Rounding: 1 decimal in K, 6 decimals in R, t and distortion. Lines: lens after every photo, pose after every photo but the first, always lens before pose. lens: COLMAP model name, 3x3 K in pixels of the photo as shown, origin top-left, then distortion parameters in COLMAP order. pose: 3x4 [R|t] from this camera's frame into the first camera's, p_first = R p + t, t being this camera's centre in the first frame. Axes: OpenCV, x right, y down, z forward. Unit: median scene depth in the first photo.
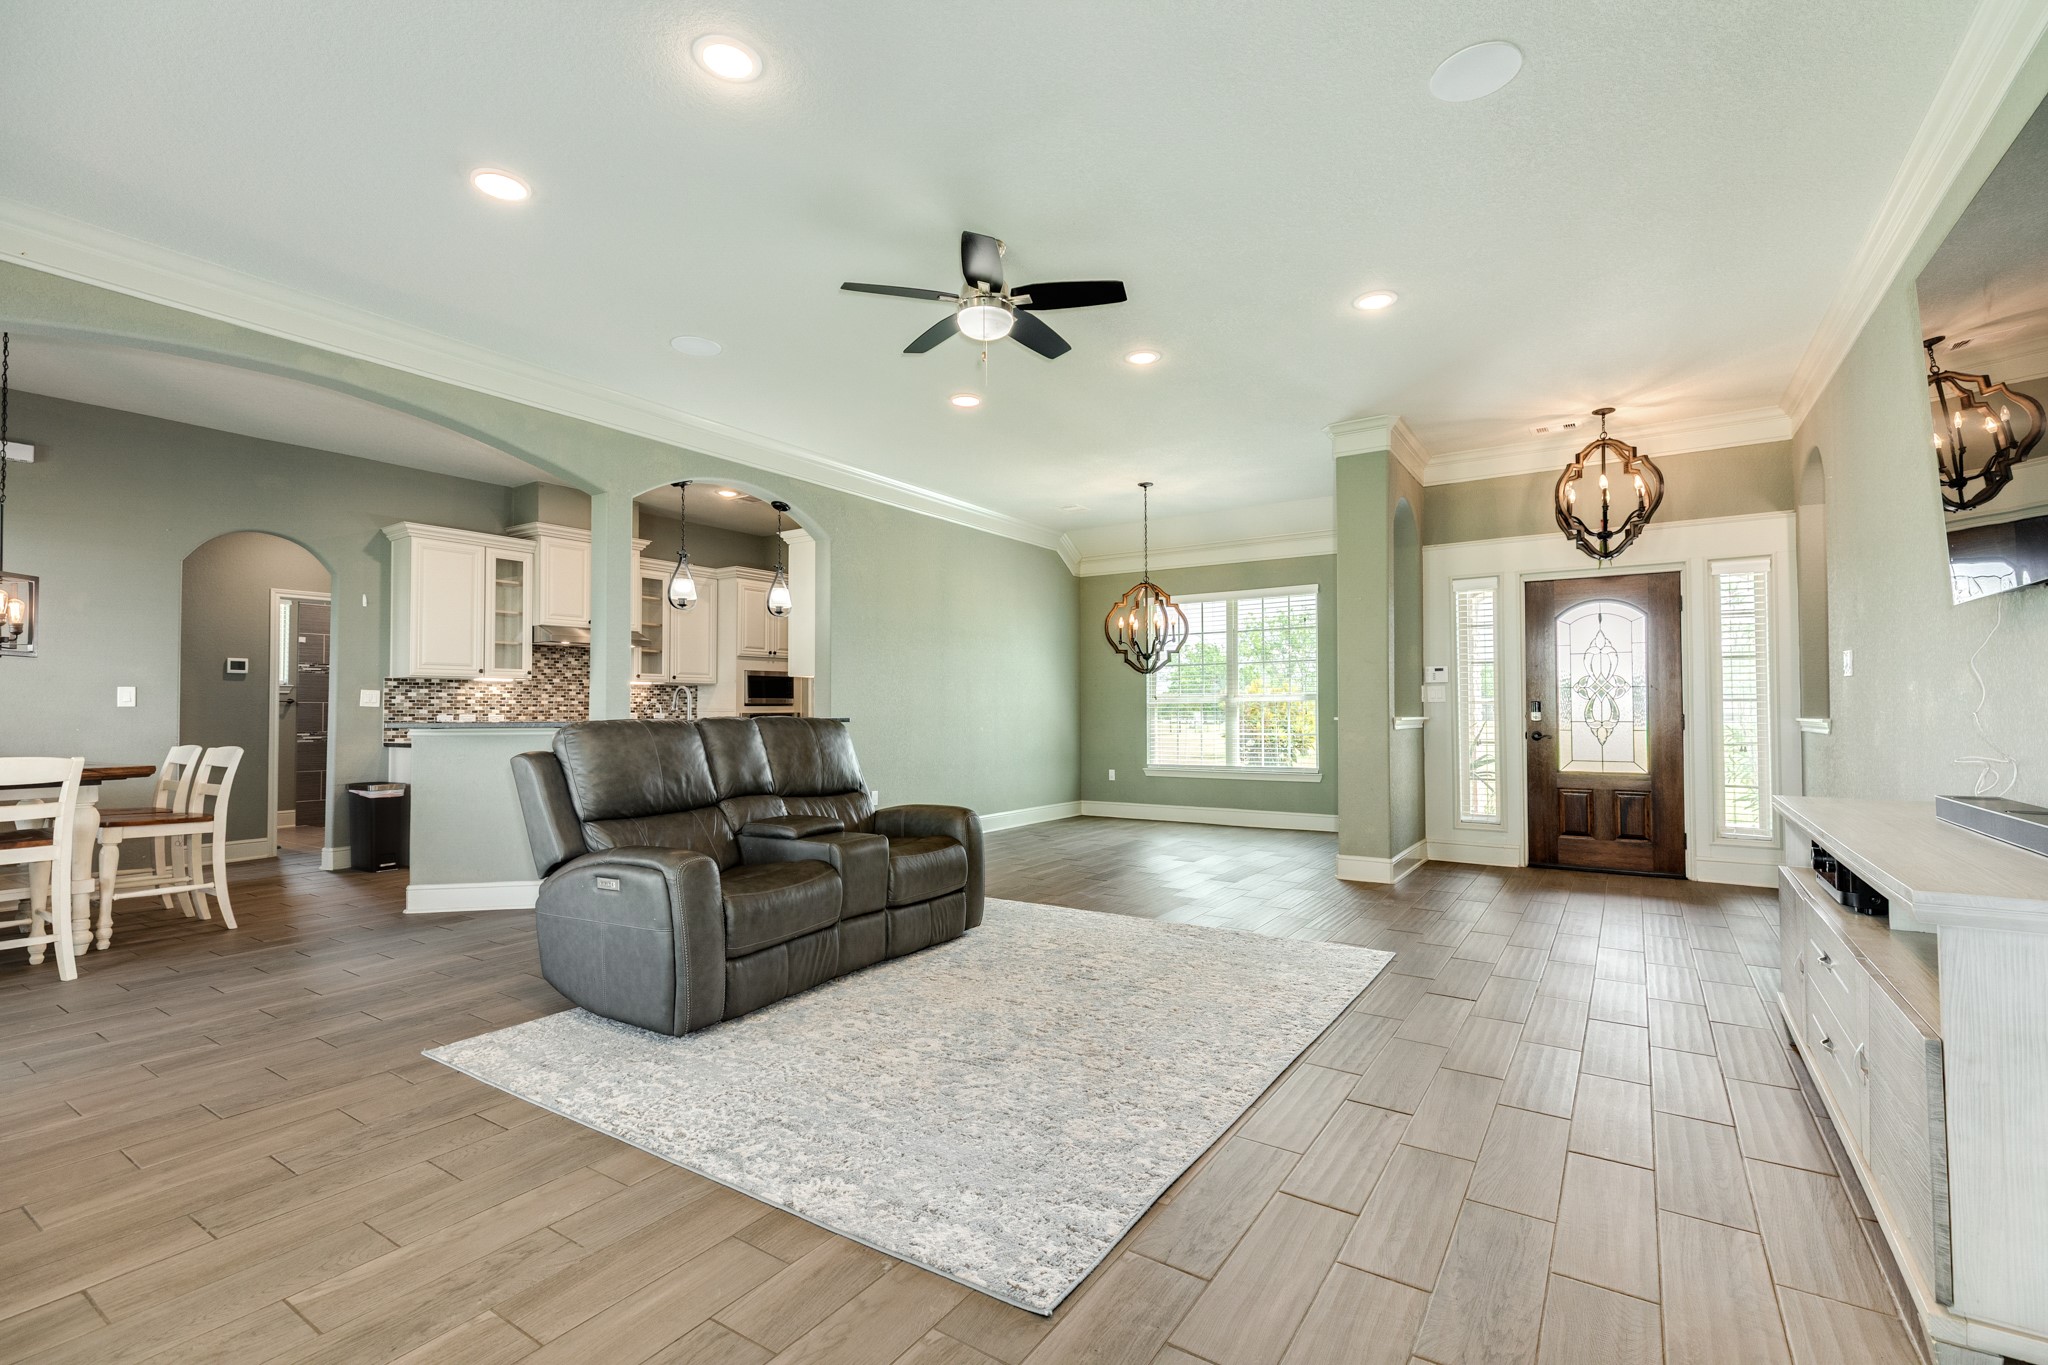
lens RADIAL K [[913.7, 0, 1023.8], [0, 913.7, 686.3], [0, 0, 1]] dist [0.004110, -0.001143]
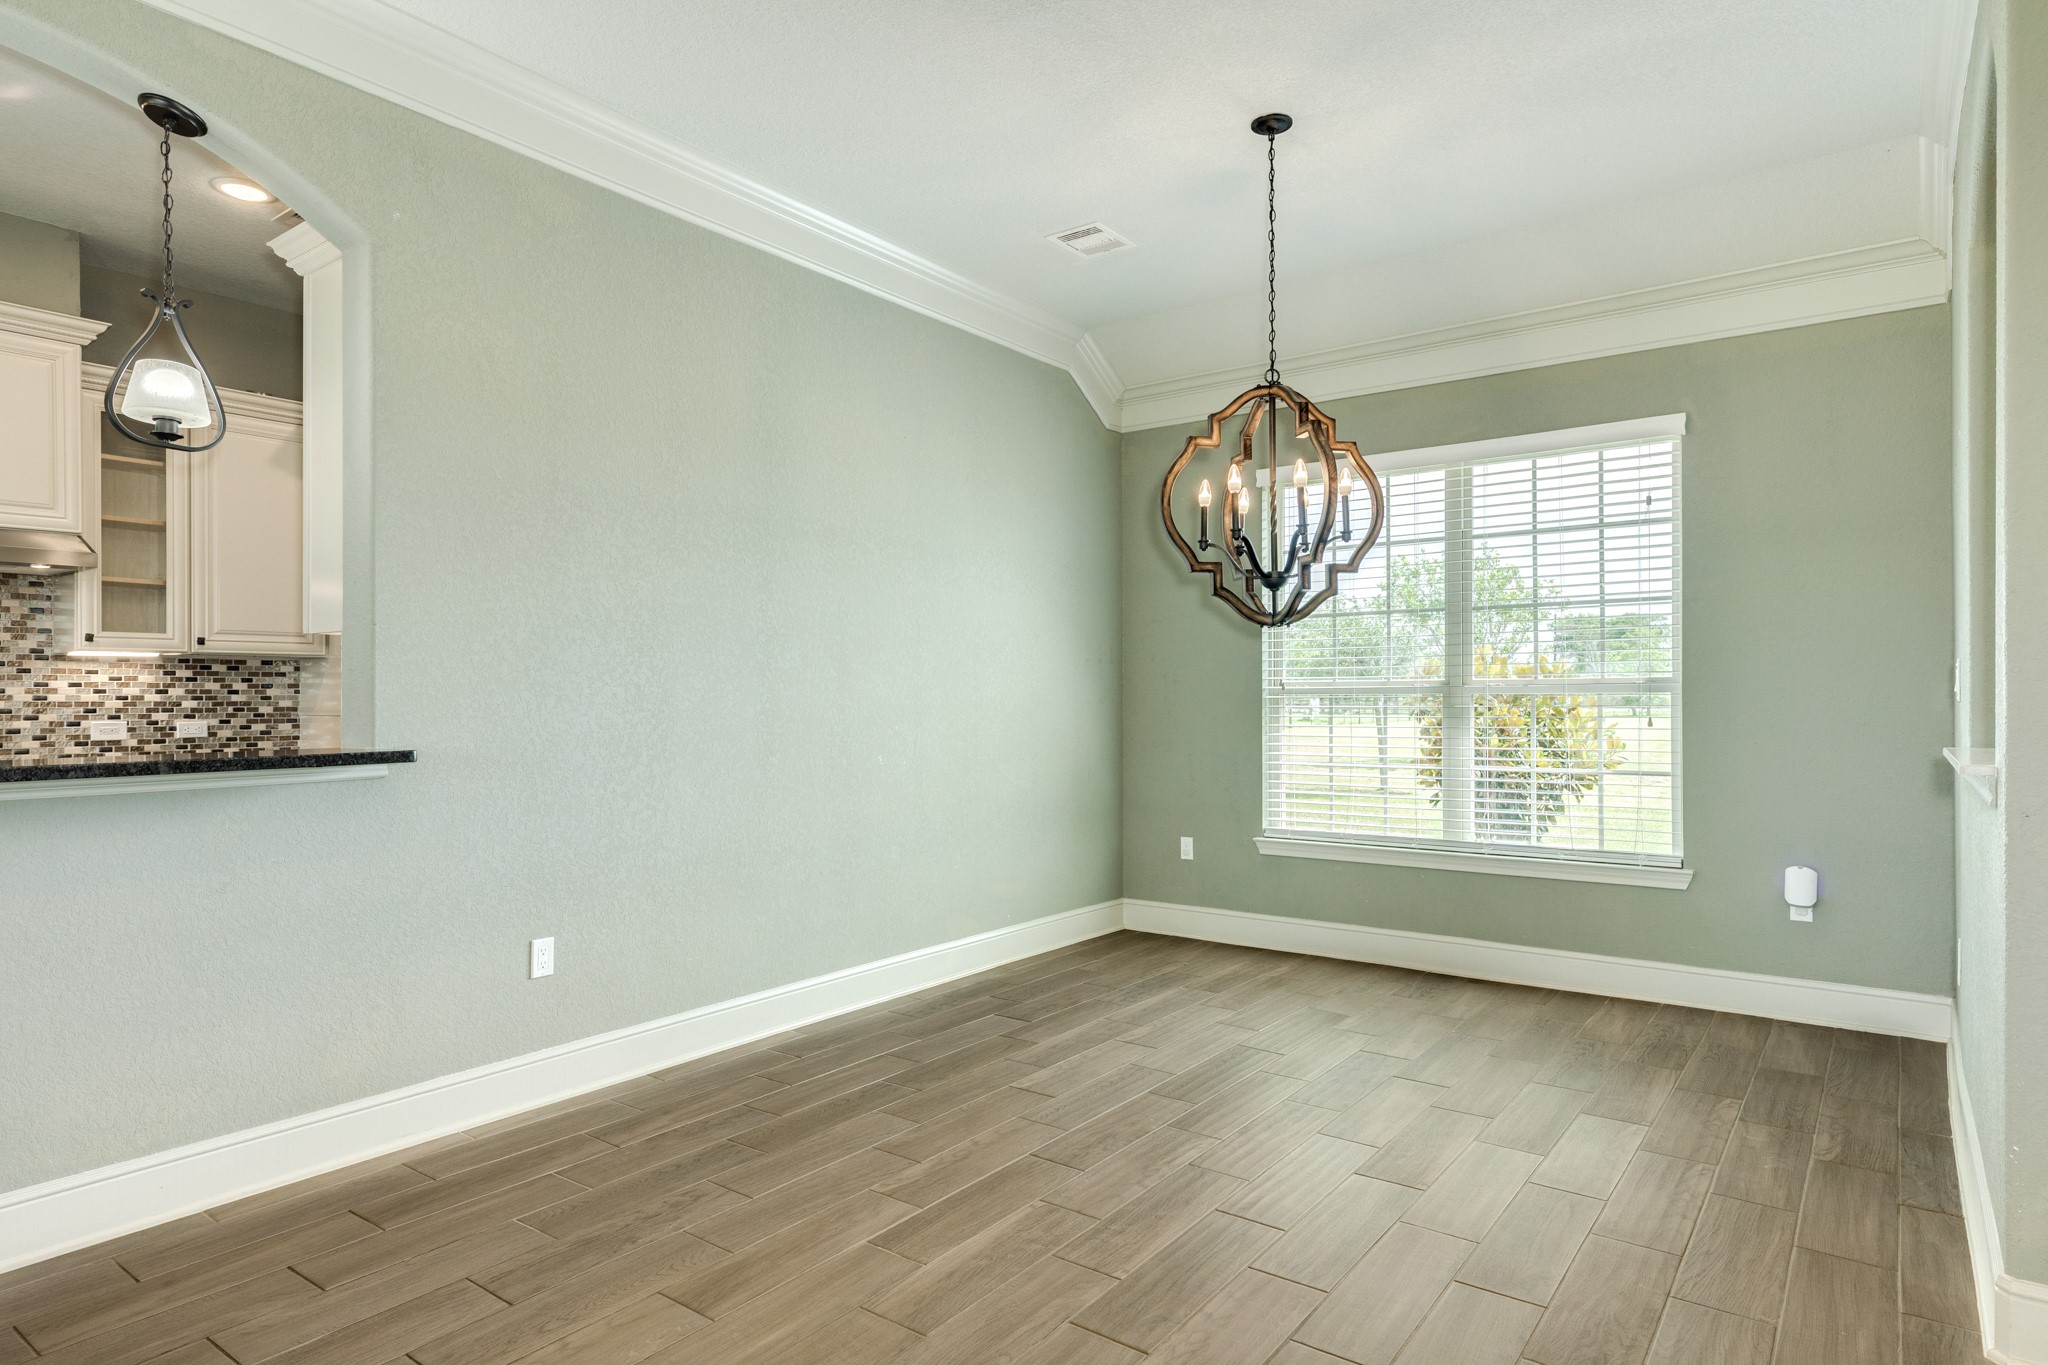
lens RADIAL K [[1144.9, 0, 1016.9], [0, 1144.9, 689.0], [0, 0, 1]] dist [0.017324, -0.001819]
pose [[0.998130, 0.000127, -0.061123, 0.067828], [0.001097, 0.999799, 0.020000, 0.003860], [0.061113, -0.020030, 0.997930, 0.610746]]
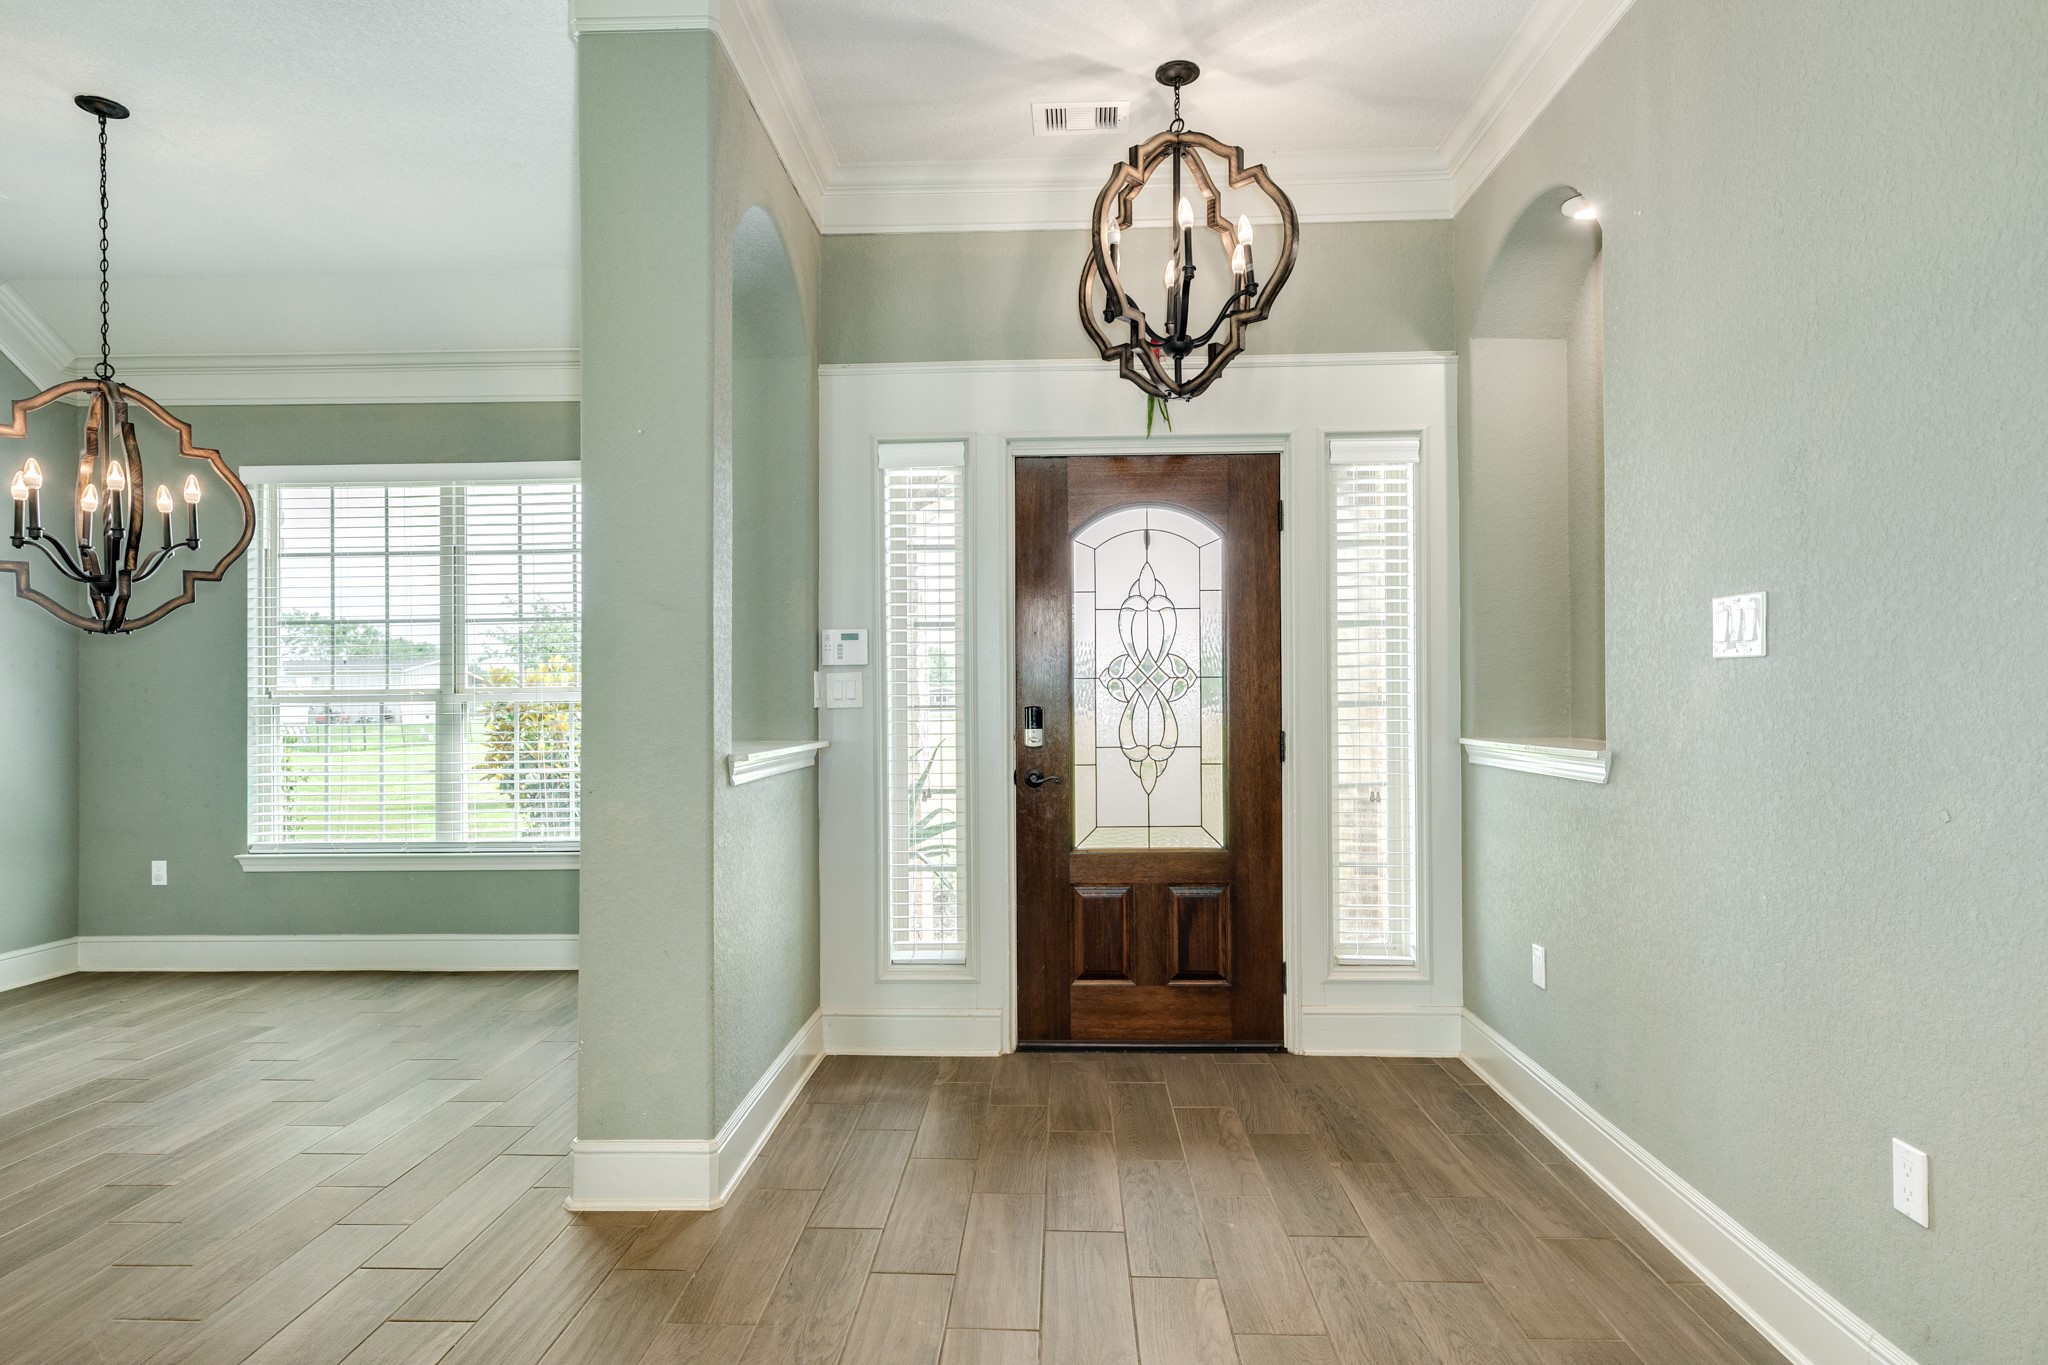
lens RADIAL K [[1144.9, 0, 1015.0], [0, 1144.9, 690.6], [0, 0, 1]] dist [0.017324, -0.001819]
pose [[0.856727, 0.000479, 0.515770, 0.244492], [-0.009344, 0.999850, 0.014593, -0.000421], [-0.515685, -0.017321, 0.856603, 0.496885]]
